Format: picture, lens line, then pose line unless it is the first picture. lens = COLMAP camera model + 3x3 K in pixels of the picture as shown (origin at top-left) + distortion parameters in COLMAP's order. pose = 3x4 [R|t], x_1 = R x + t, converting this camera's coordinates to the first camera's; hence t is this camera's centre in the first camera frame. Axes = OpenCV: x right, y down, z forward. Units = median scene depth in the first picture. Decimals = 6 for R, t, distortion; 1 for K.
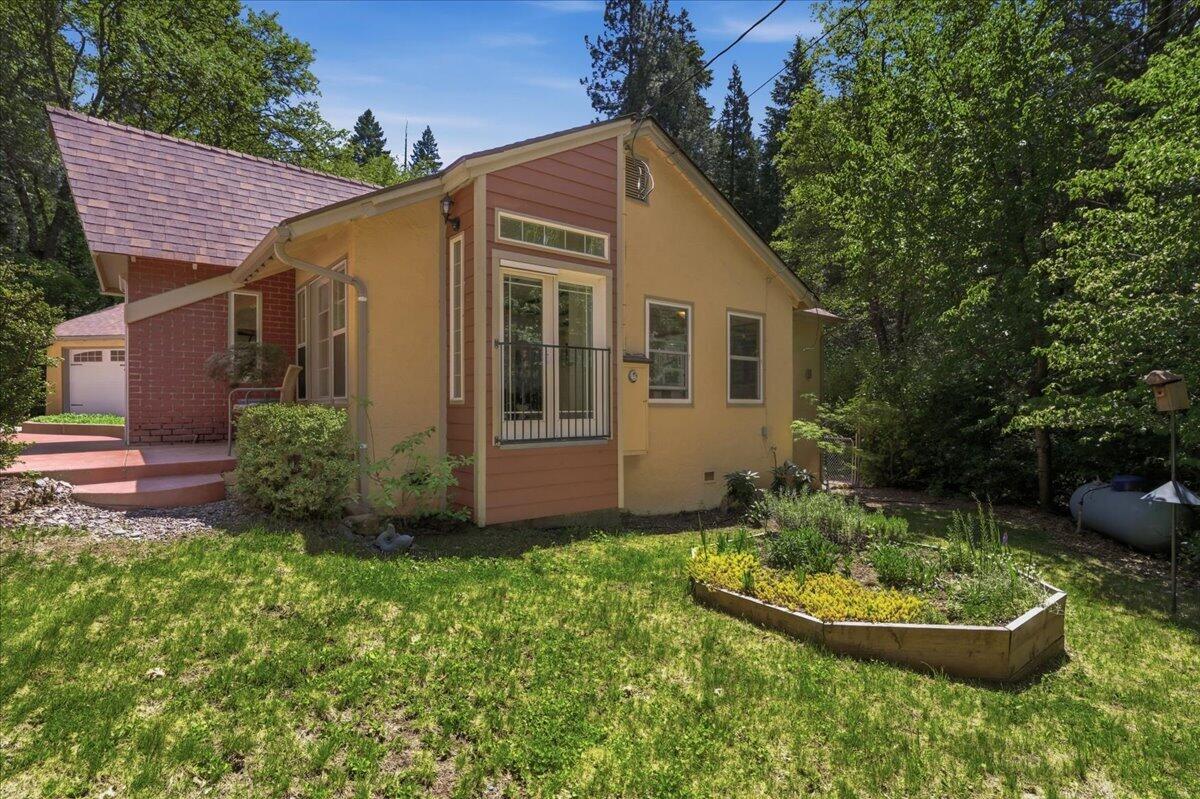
lens RADIAL K [[583.0, 0, 594.4], [0, 583.0, 399.9], [0, 0, 1]] dist [0.001941, -0.000158]
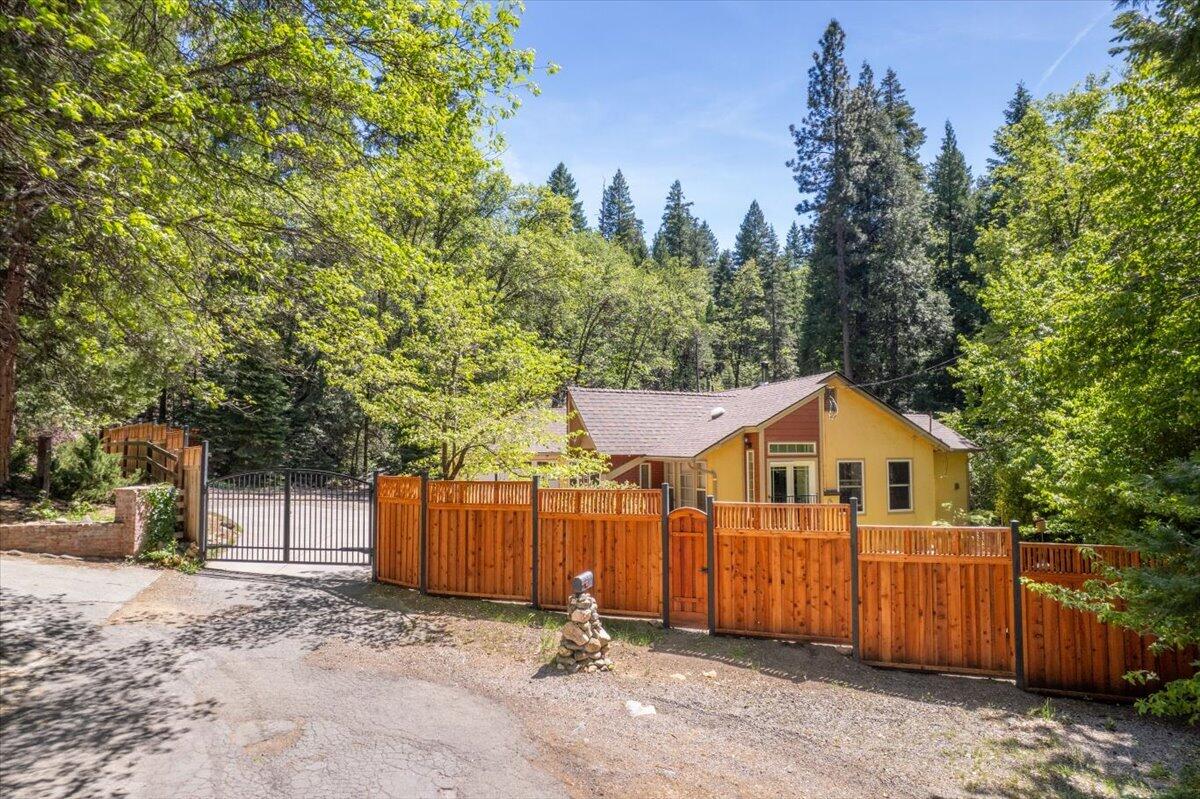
lens RADIAL K [[773.3, 0, 600.0], [0, 773.3, 399.5], [0, 0, 1]] dist [-0.031109, 0.001006]
pose [[0.966540, -0.019124, -0.255804, -0.010507], [0.005053, 0.998443, -0.055550, -0.207856], [0.256468, 0.052399, 0.965131, -1.473702]]
